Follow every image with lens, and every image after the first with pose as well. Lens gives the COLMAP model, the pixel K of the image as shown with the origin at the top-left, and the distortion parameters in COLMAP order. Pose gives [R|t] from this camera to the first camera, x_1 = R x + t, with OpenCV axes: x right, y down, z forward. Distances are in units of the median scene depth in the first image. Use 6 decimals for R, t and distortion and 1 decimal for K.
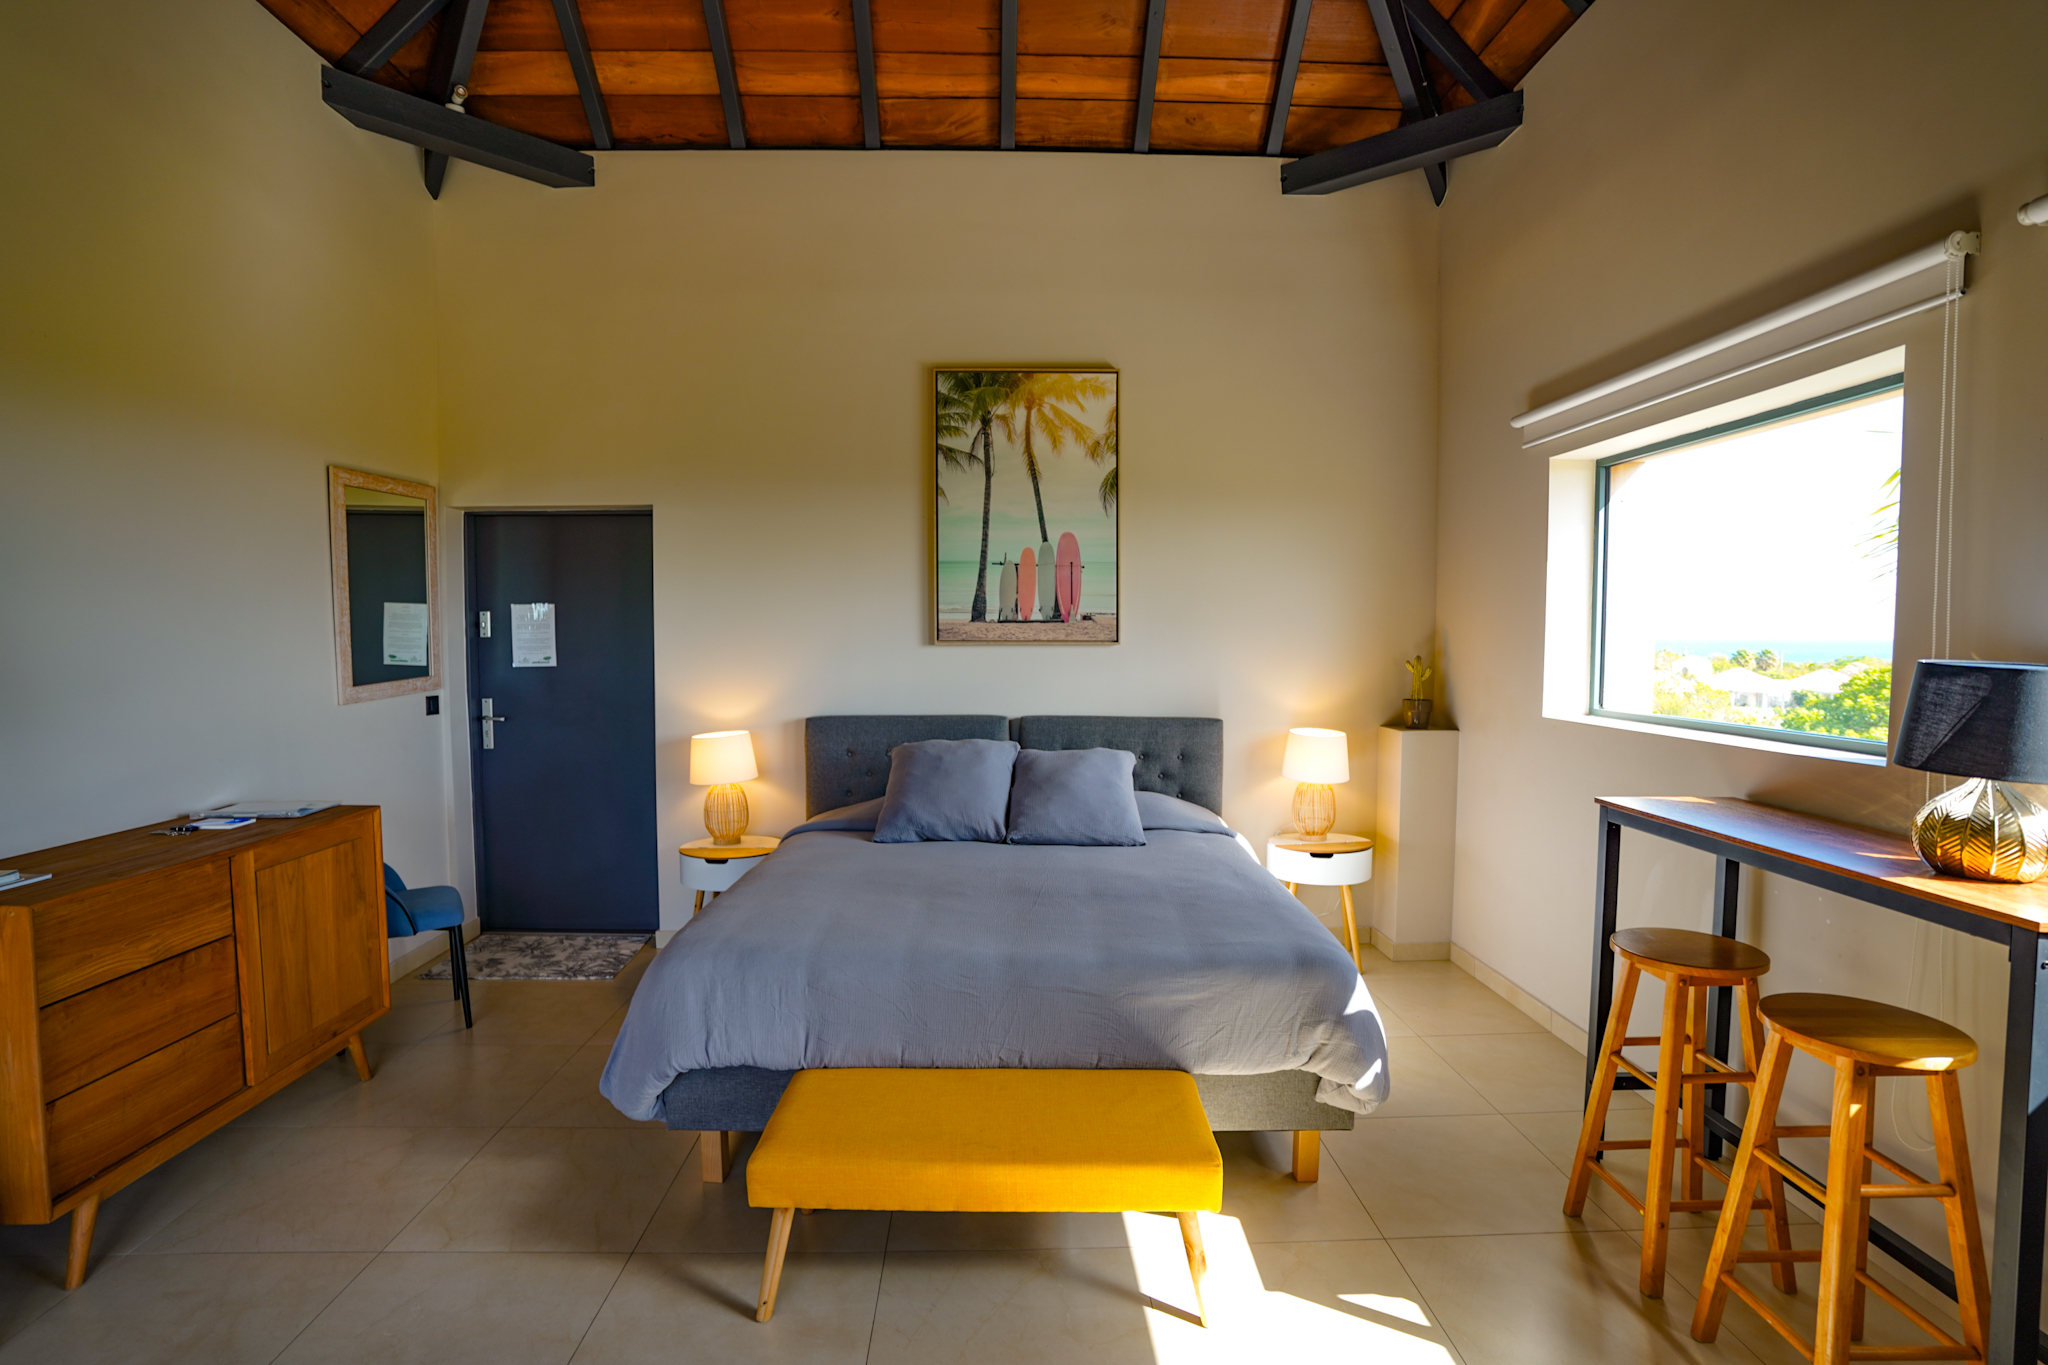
lens RADIAL K [[1013.0, 0, 1024.0], [0, 1013.0, 682.5], [0, 0, 1]] dist [-0.078068, 0.036992]
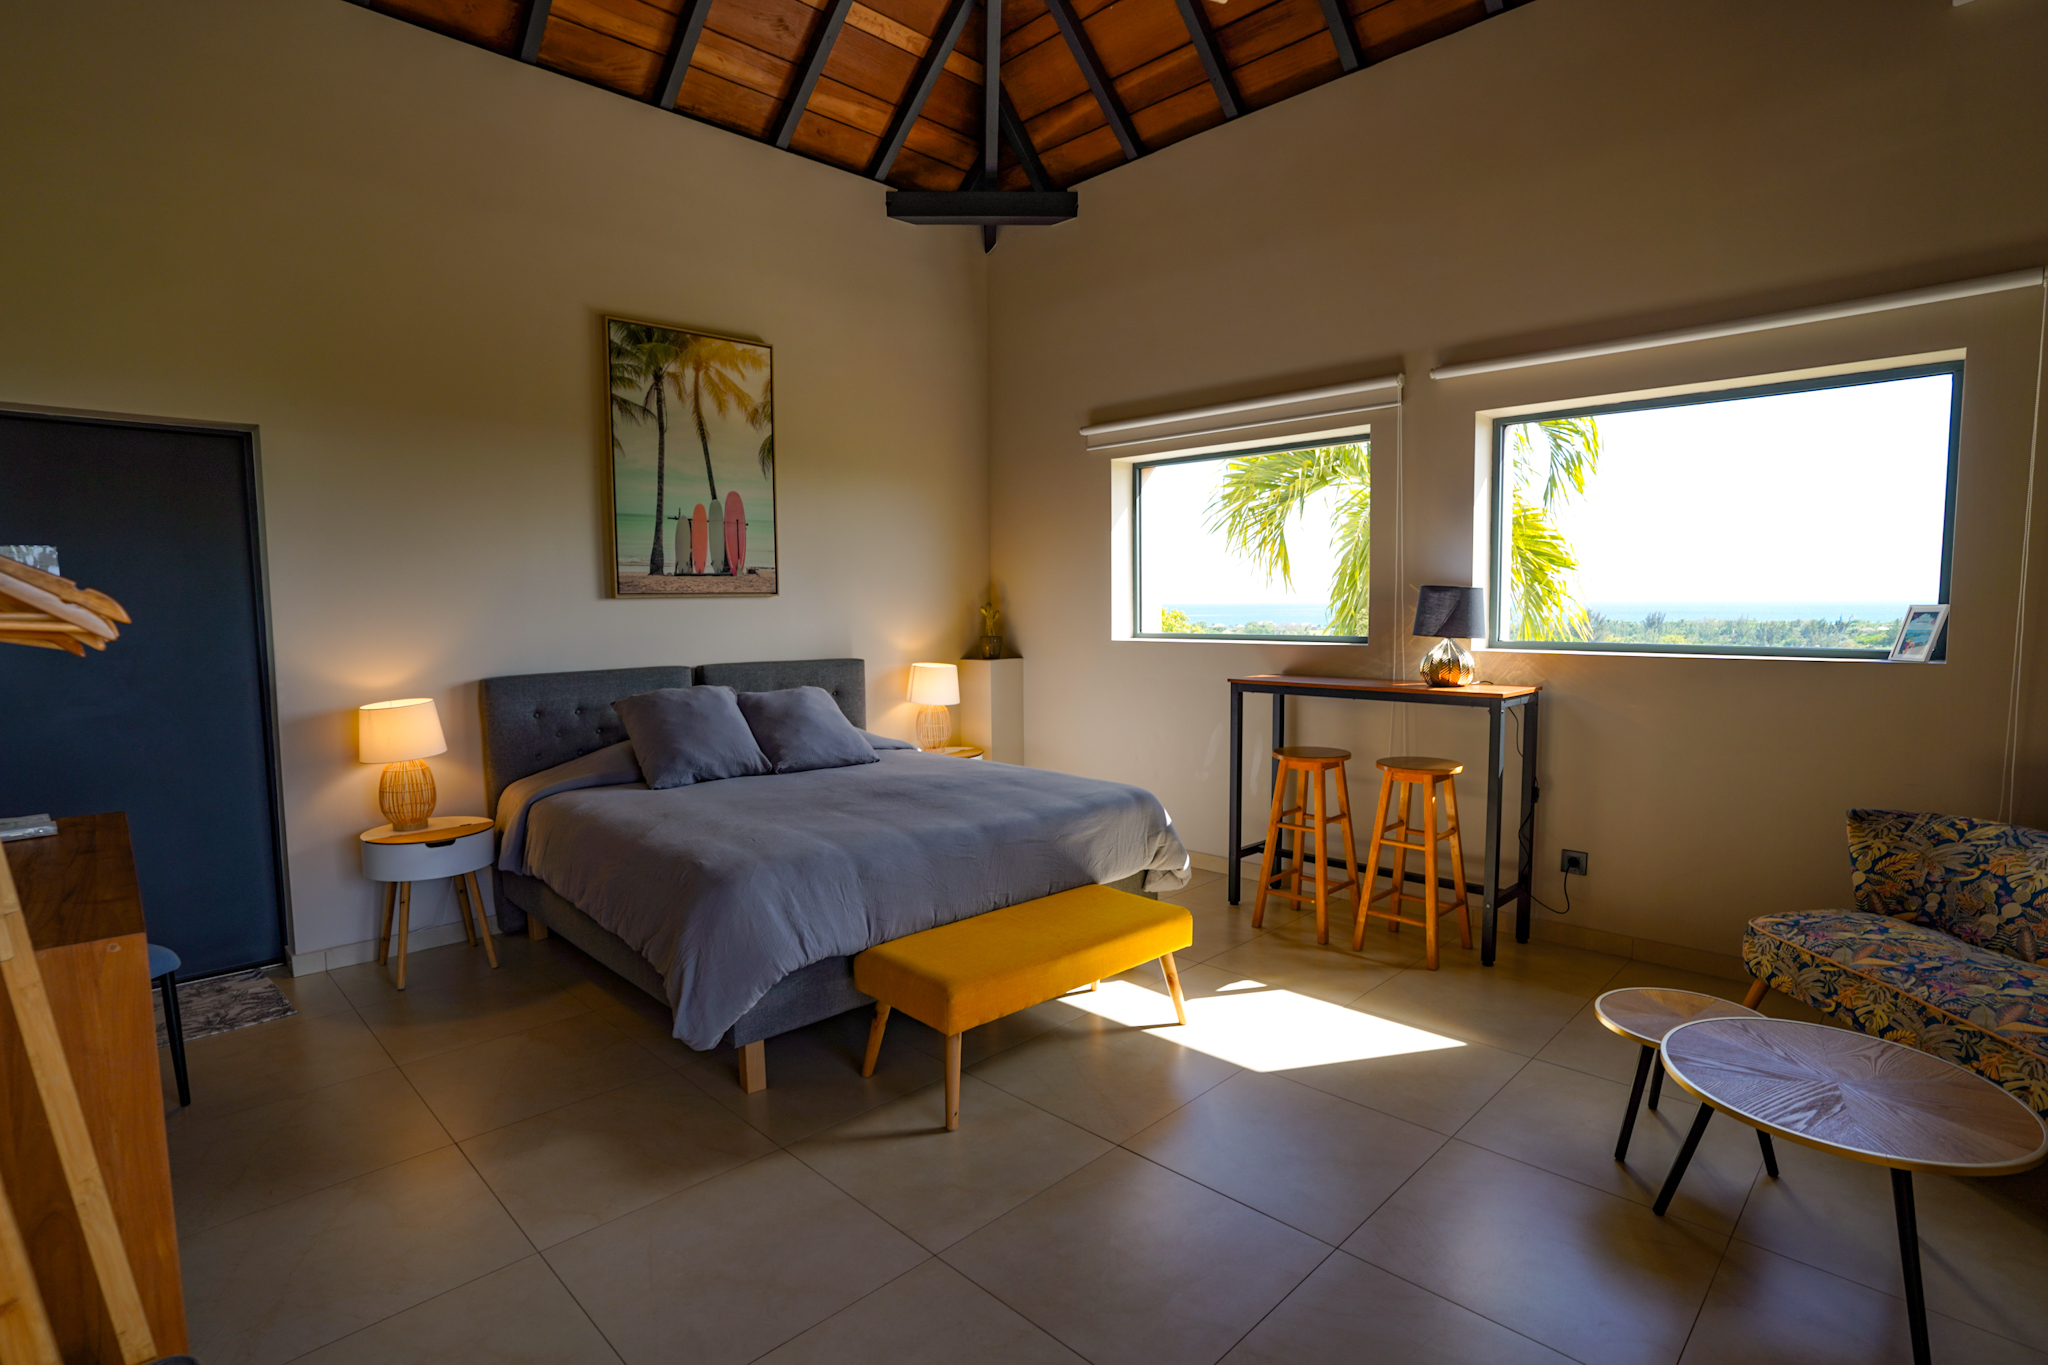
lens RADIAL K [[1002.3, 0, 1024.0], [0, 1002.3, 682.5], [0, 0, 1]] dist [-0.071127, 0.034565]
pose [[0.730496, -0.065411, 0.679777, -0.464639], [0.047081, 0.997858, 0.045425, 0.020124], [-0.681292, -0.001179, 0.732011, 0.019687]]
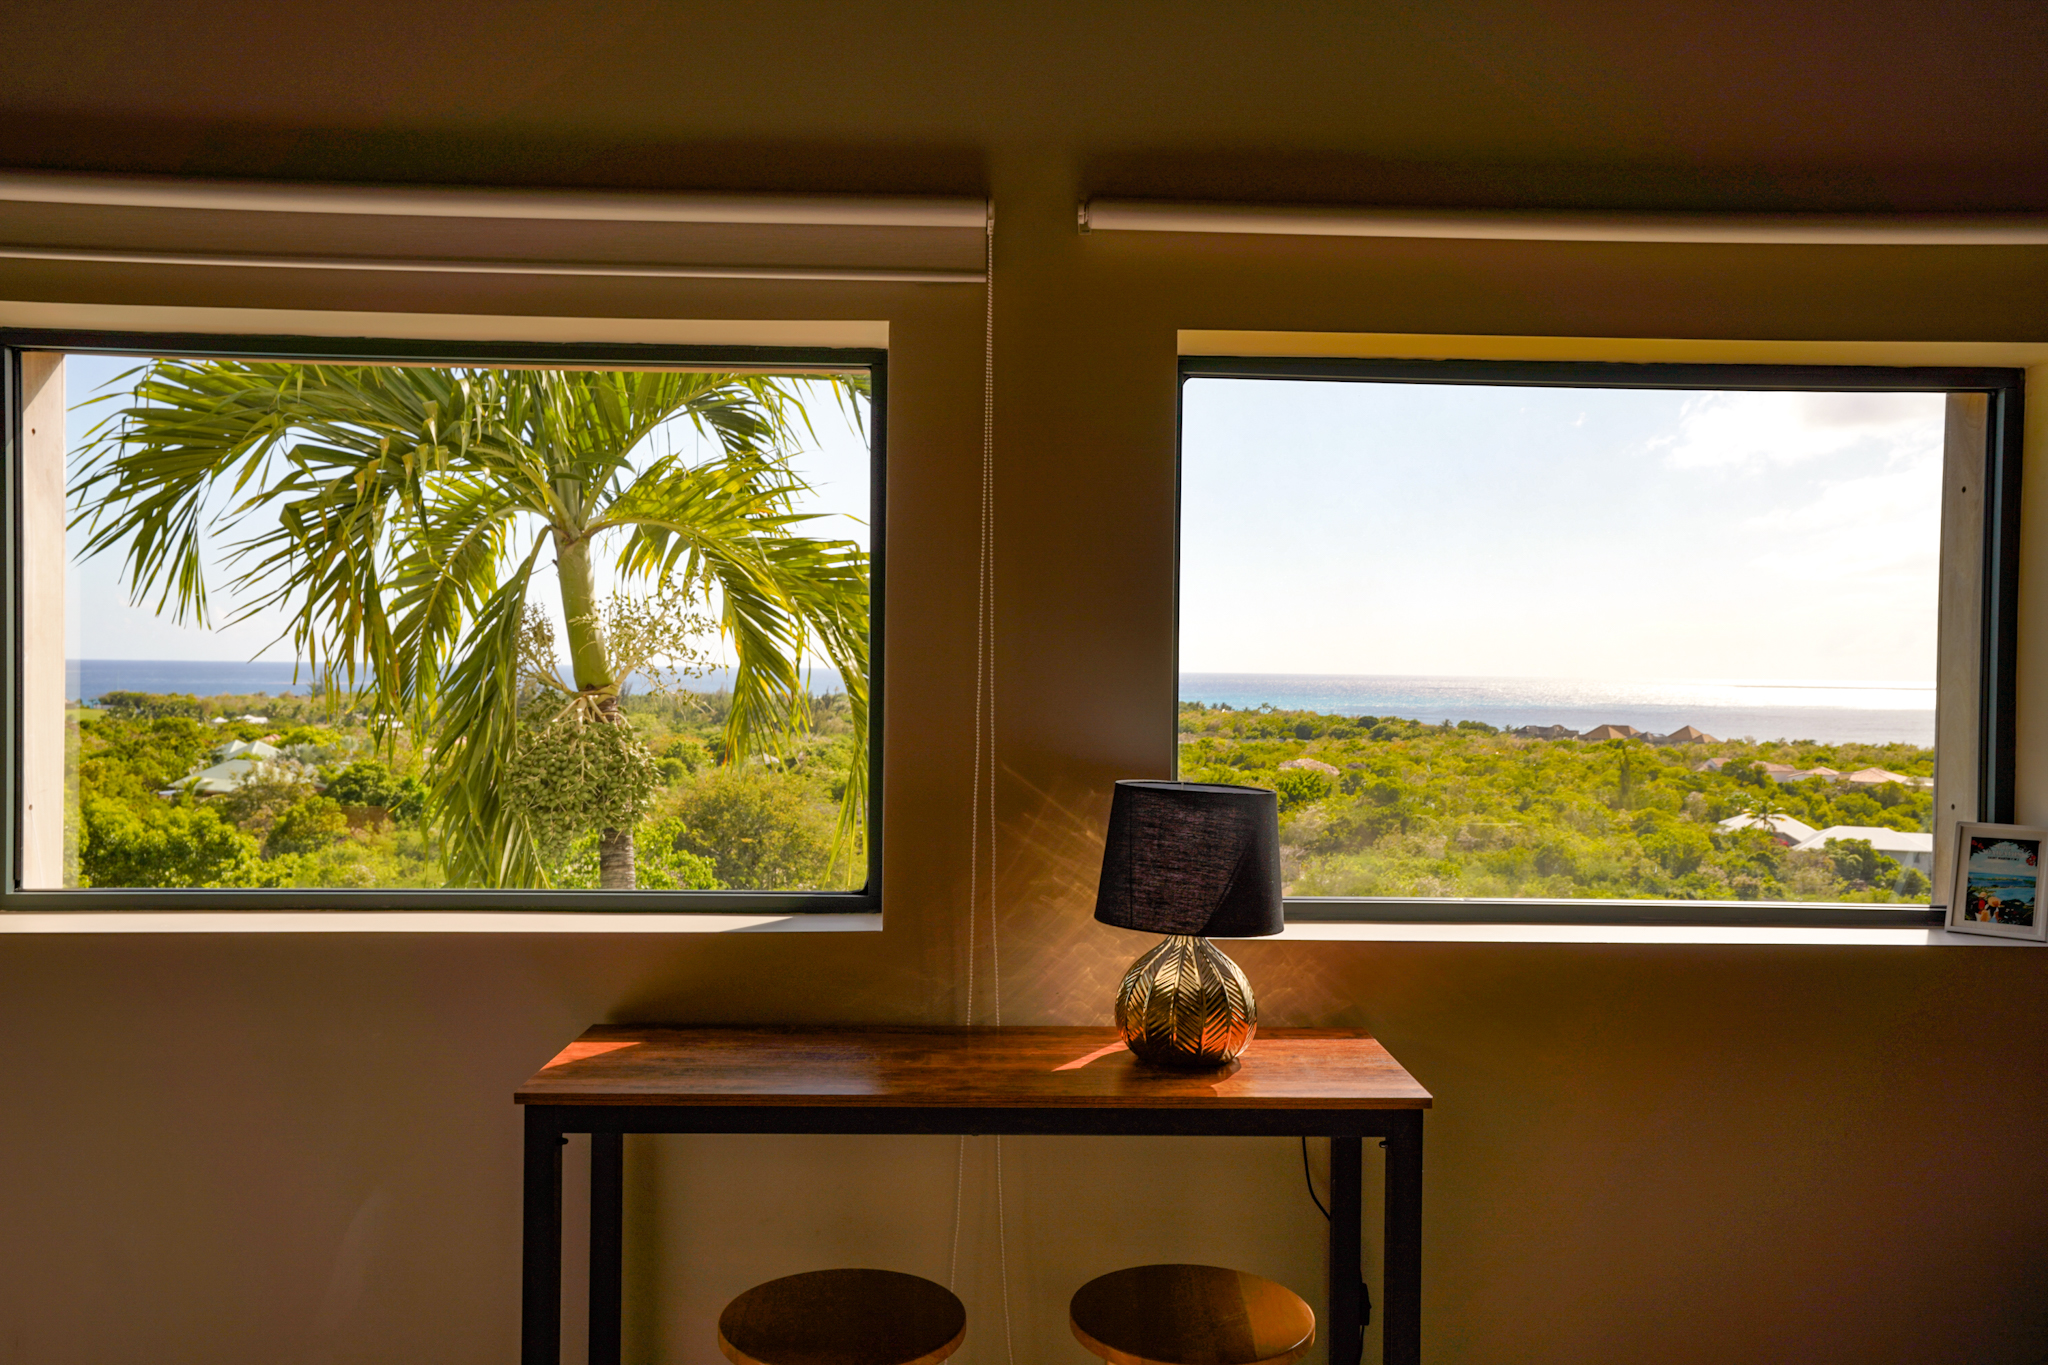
lens RADIAL K [[1560.5, 0, 1024.0], [0, 1560.5, 682.5], [0, 0, 1]] dist [0.004298, 0.001822]
pose [[-0.016410, -0.015287, 0.999748, -0.101968], [0.037840, 0.999157, 0.015899, -0.050358], [-0.999149, 0.038092, -0.015818, 0.455500]]
